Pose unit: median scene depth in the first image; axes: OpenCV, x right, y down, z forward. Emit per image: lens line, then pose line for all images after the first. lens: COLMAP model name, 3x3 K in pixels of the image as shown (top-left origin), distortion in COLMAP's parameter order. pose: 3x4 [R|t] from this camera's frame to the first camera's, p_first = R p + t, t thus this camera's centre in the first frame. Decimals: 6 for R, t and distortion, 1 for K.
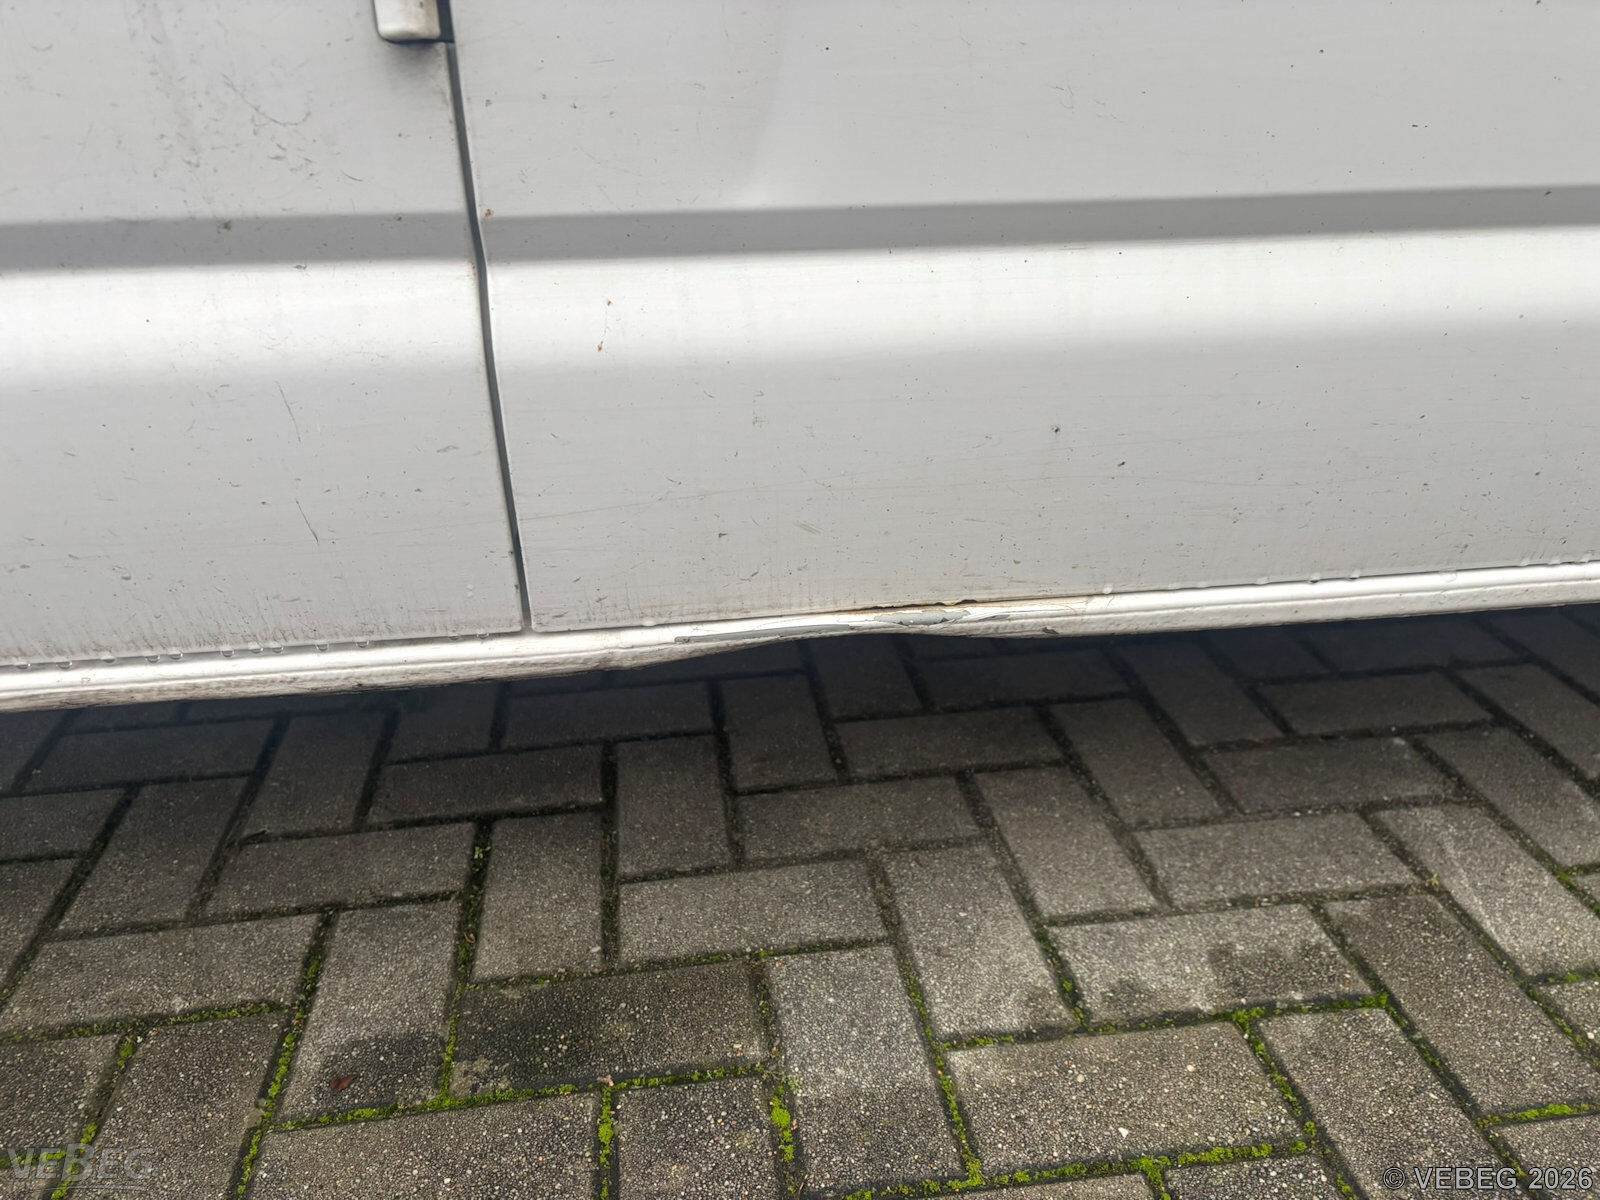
lens RADIAL K [[1253.9, 0, 800.0], [0, 1253.9, 638.6], [0, 0, 1]] dist [0.035041, 0.001528]
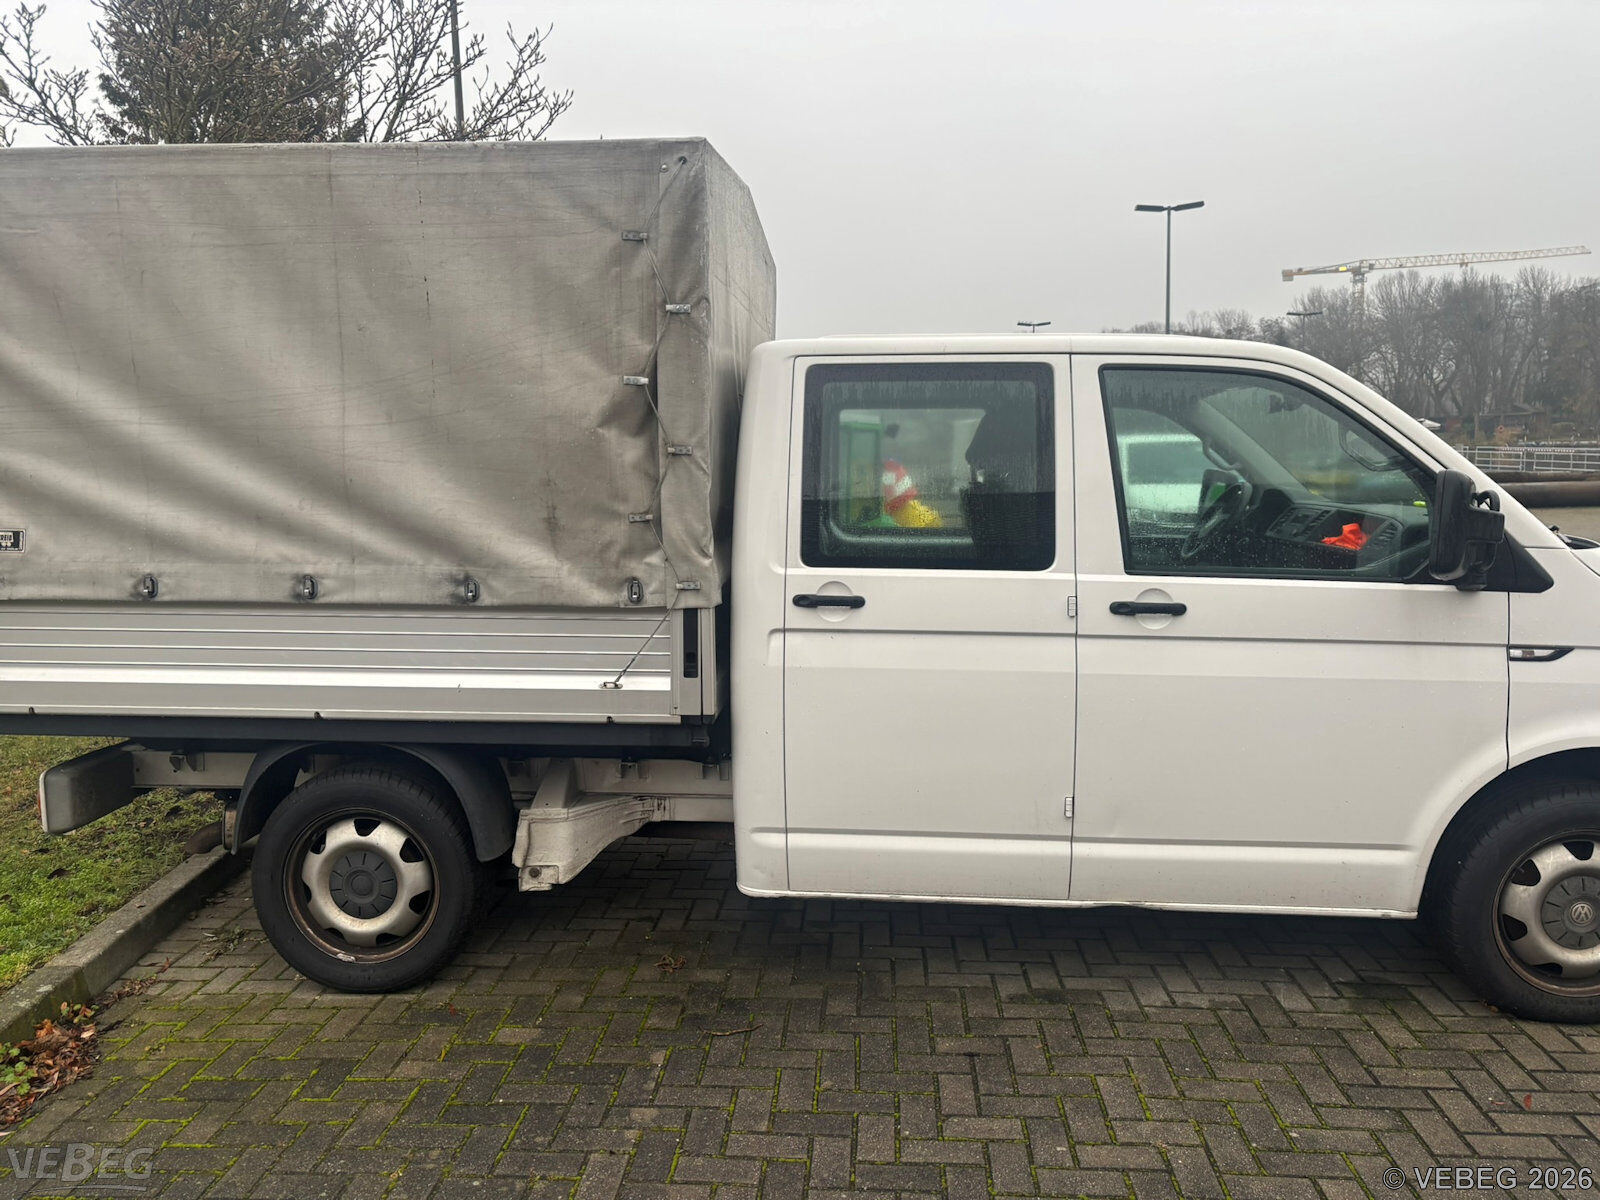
lens RADIAL K [[1253.9, 0, 800.0], [0, 1253.9, 638.6], [0, 0, 1]] dist [0.035041, 0.001528]
pose [[0.981066, 0.039561, -0.189589, -0.255400], [-0.097888, 0.945962, -0.309150, 0.524582], [0.167114, 0.321855, 0.931924, -3.421219]]
